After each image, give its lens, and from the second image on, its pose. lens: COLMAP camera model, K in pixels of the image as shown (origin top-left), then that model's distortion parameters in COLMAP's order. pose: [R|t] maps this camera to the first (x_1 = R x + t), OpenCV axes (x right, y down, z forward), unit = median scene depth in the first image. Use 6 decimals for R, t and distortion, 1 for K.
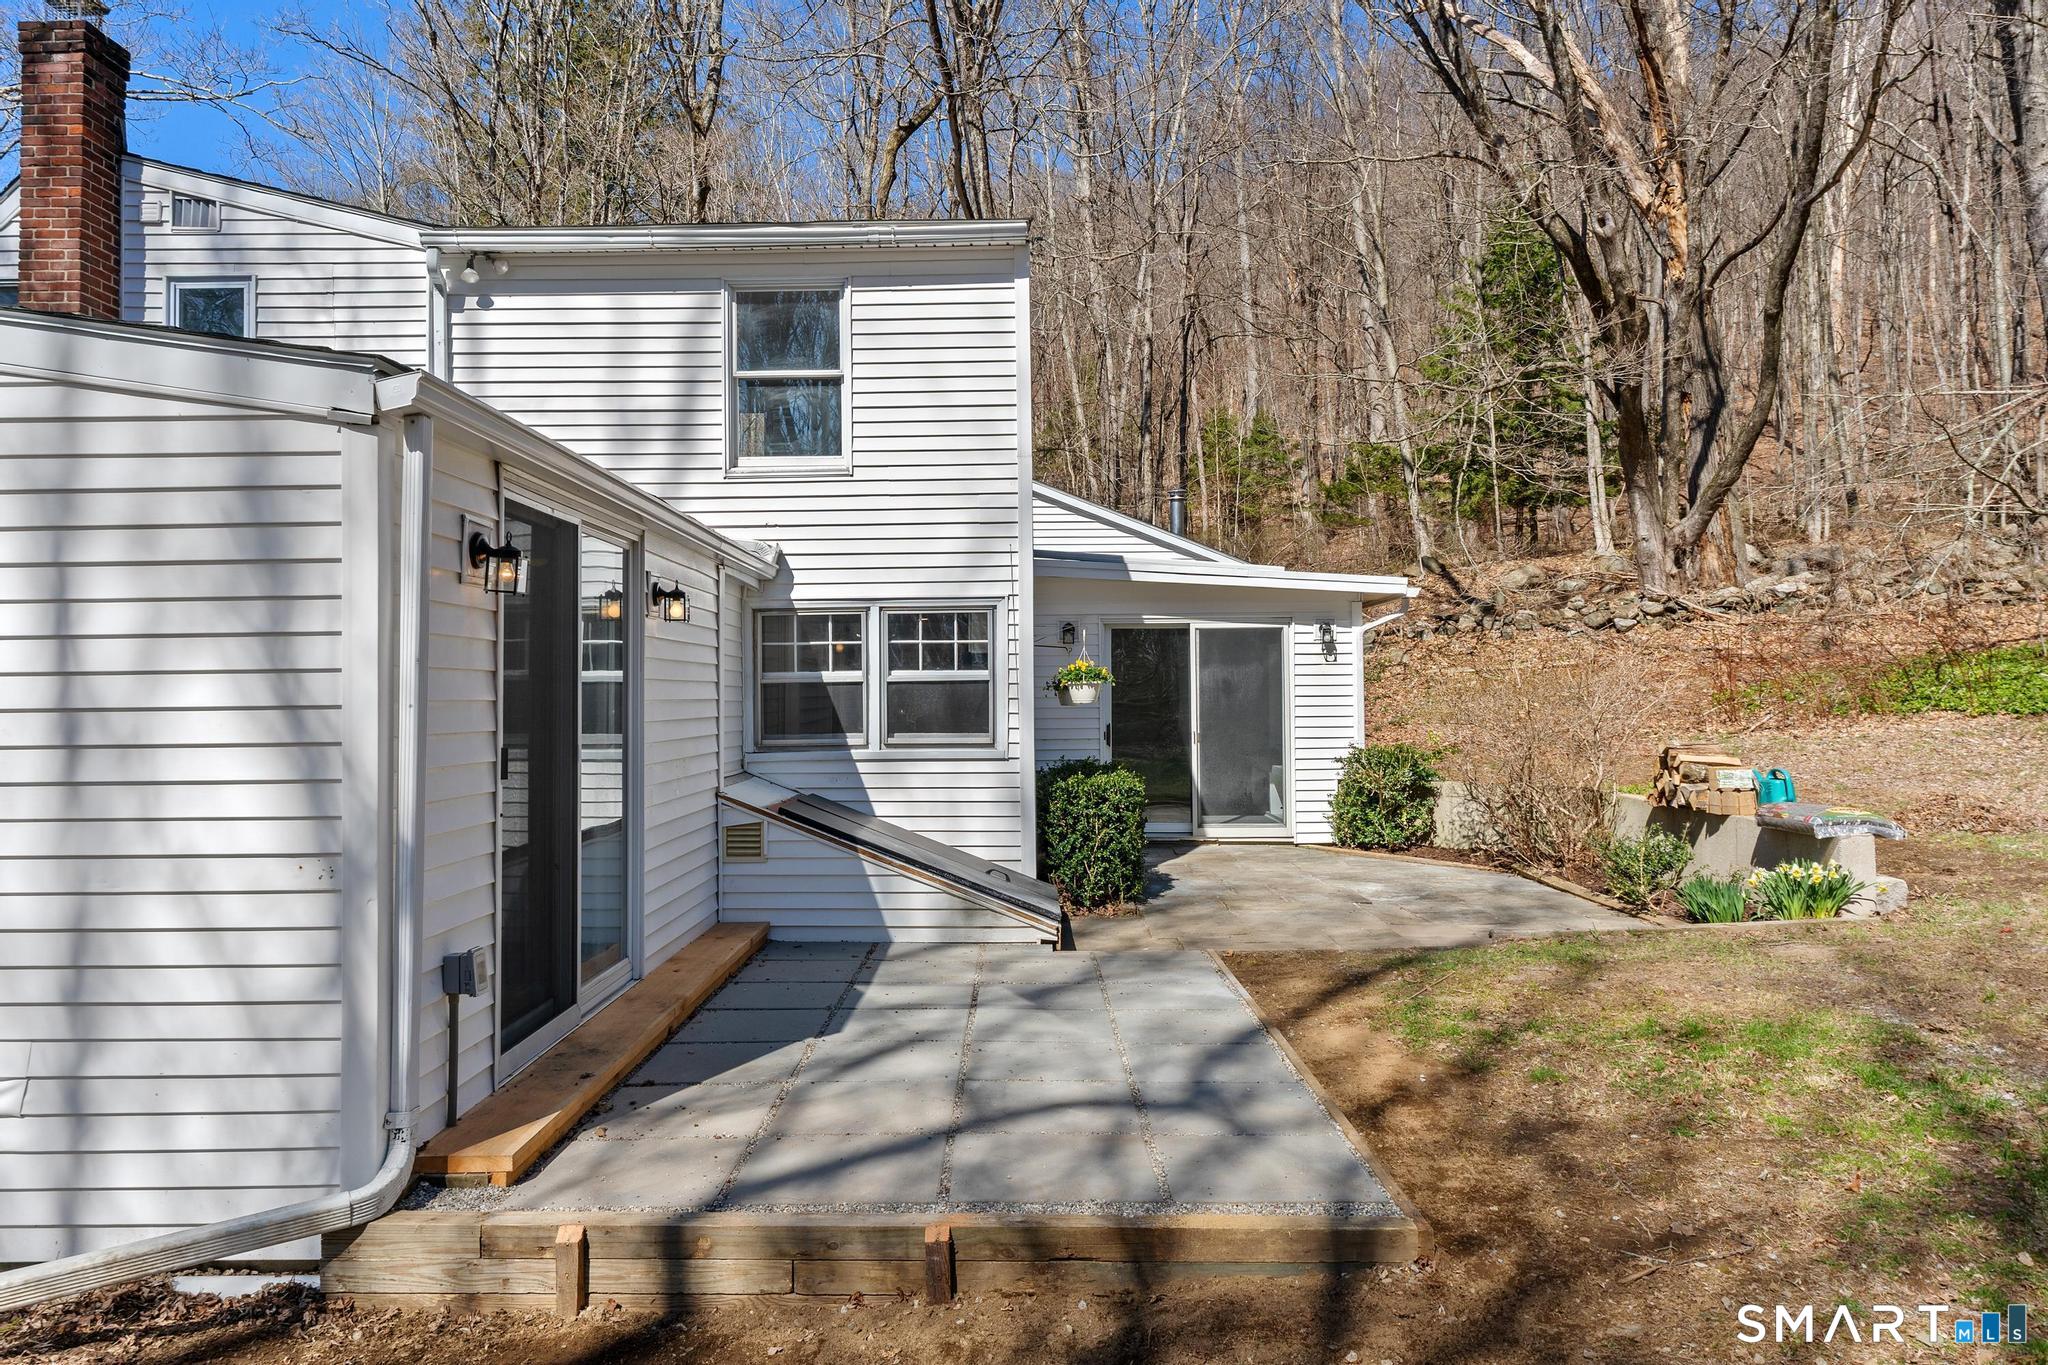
lens RADIAL K [[1417.9, 0, 1023.1], [0, 1417.9, 674.2], [0, 0, 1]] dist [0.004272, 0.002476]
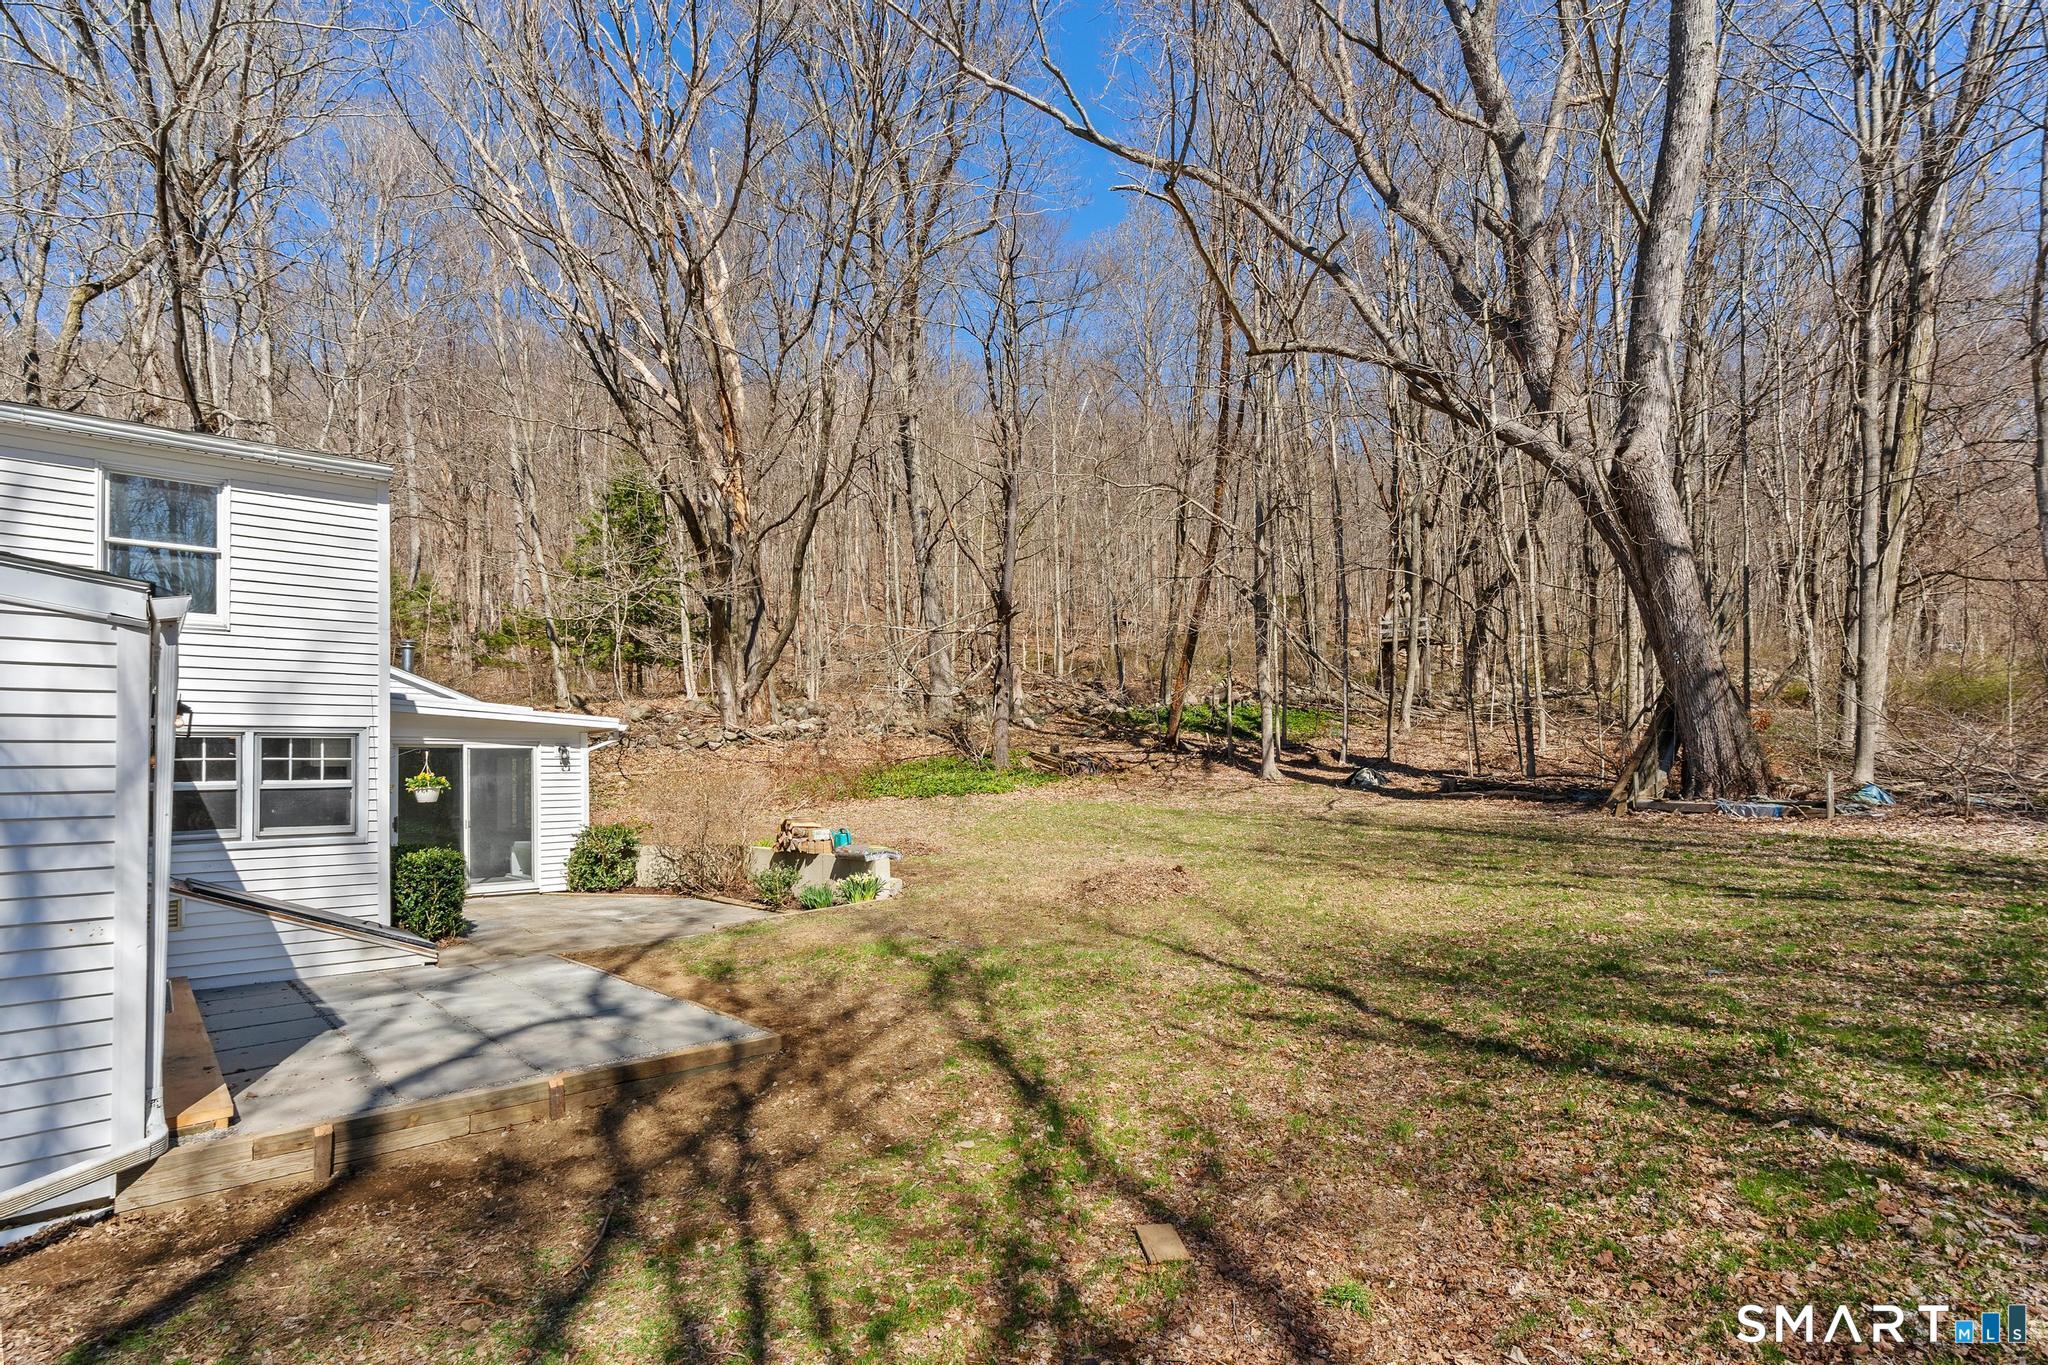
lens RADIAL K [[990.6, 0, 1025.8], [0, 990.6, 754.3], [0, 0, 1]] dist [-0.001000, -0.000489]
pose [[0.733858, 0.011114, 0.679212, -0.189041], [0.002448, 0.999816, -0.019005, -0.007218], [-0.679299, 0.015609, 0.733696, -0.153355]]
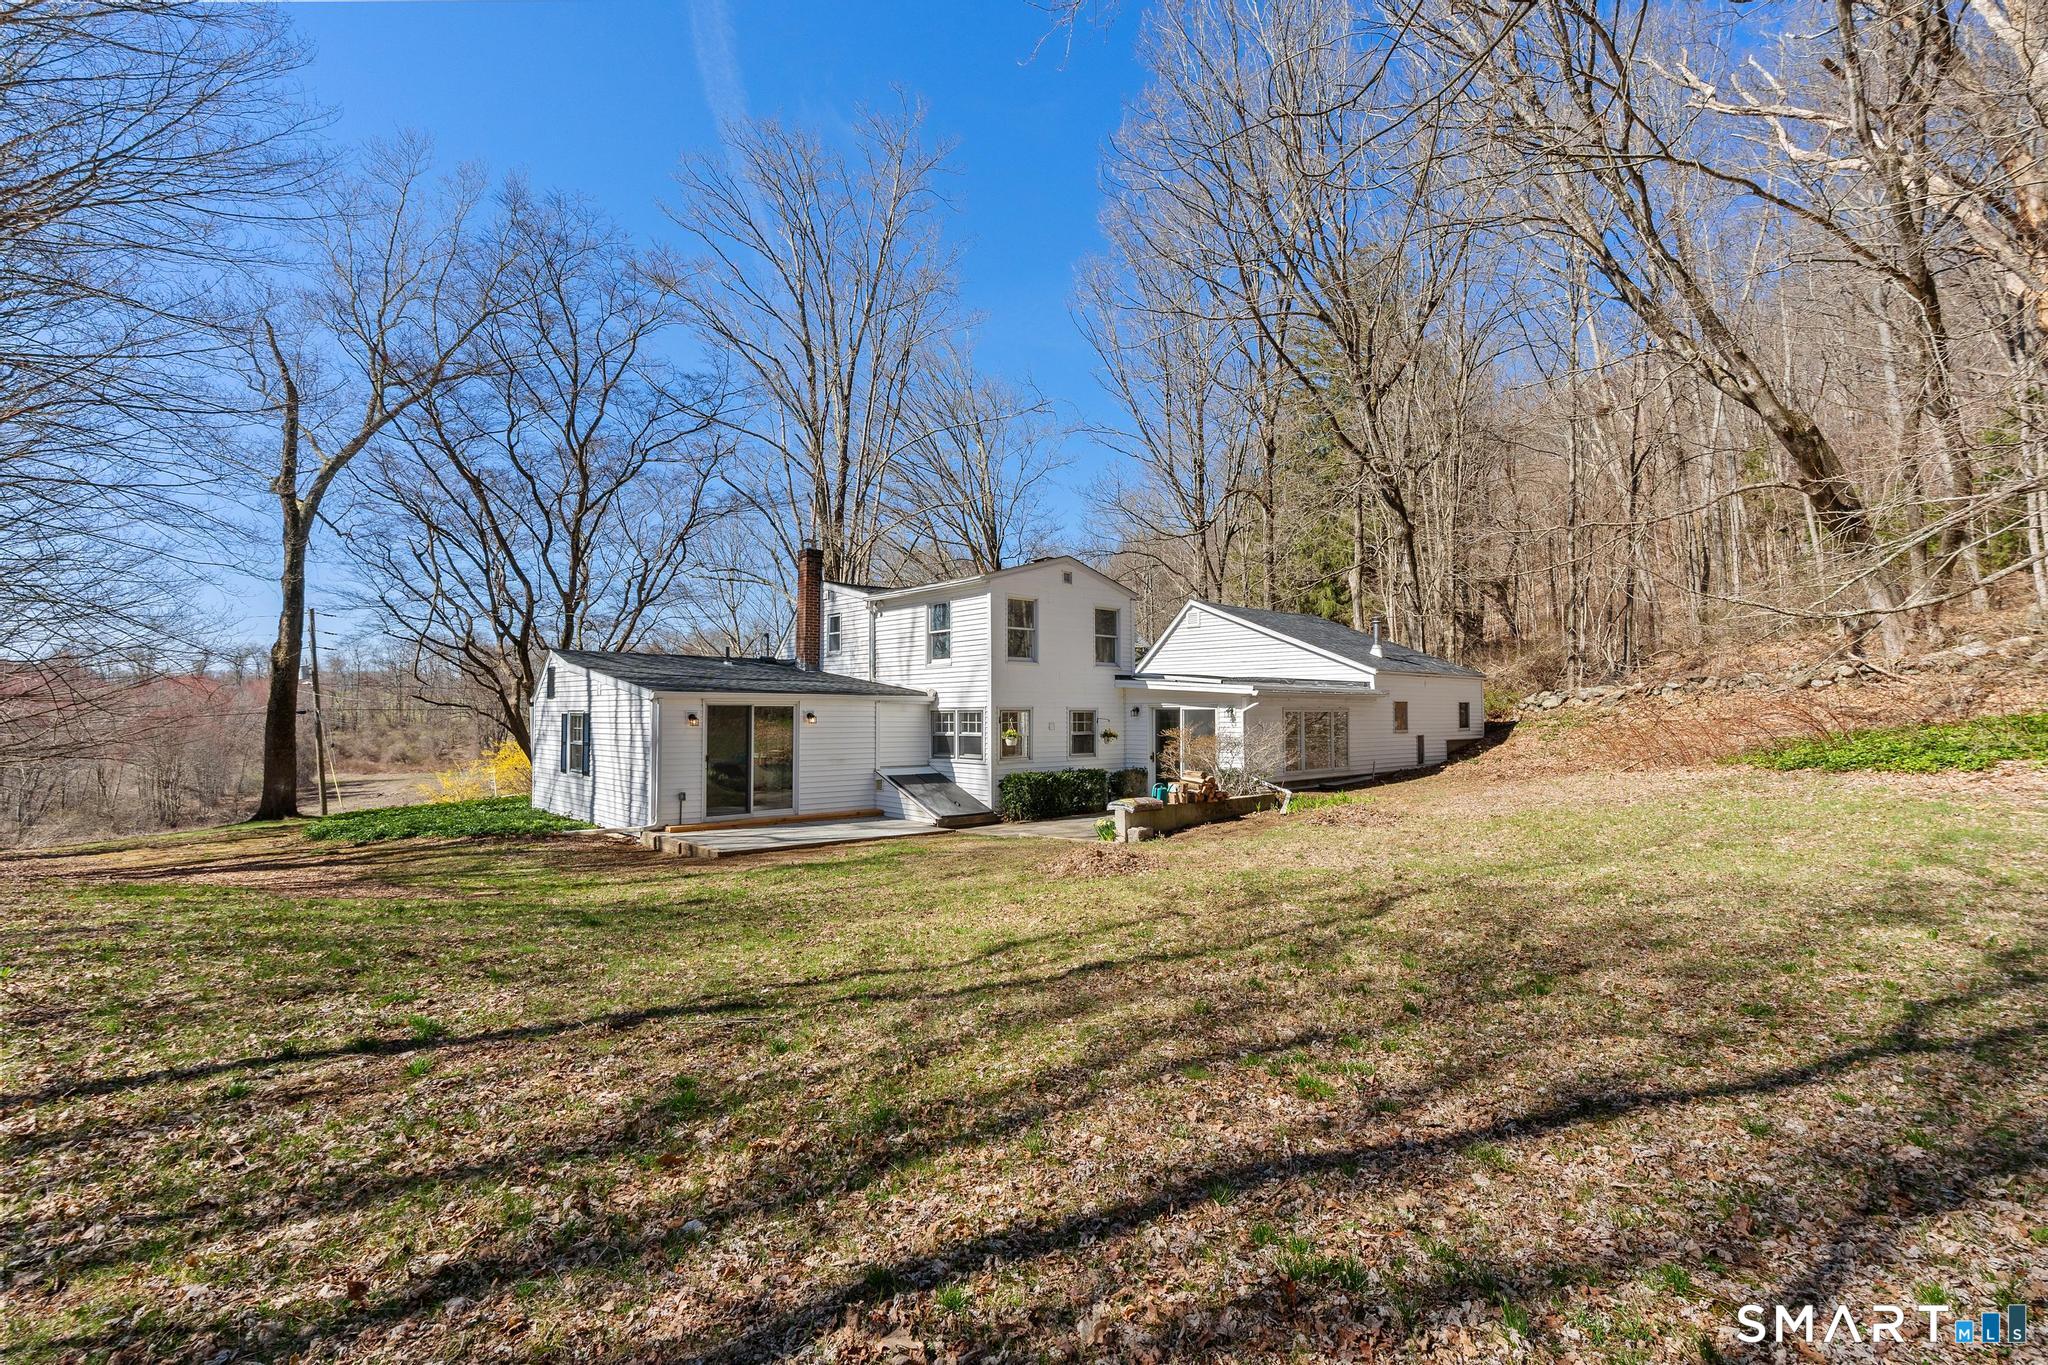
lens RADIAL K [[931.4, 0, 1014.7], [0, 931.4, 681.3], [0, 0, 1]] dist [-0.006887, 0.001236]
pose [[0.684480, -0.020178, -0.728753, 1.300600], [0.006916, 0.999752, -0.021186, -0.061962], [0.728999, 0.009461, 0.684449, -0.210703]]
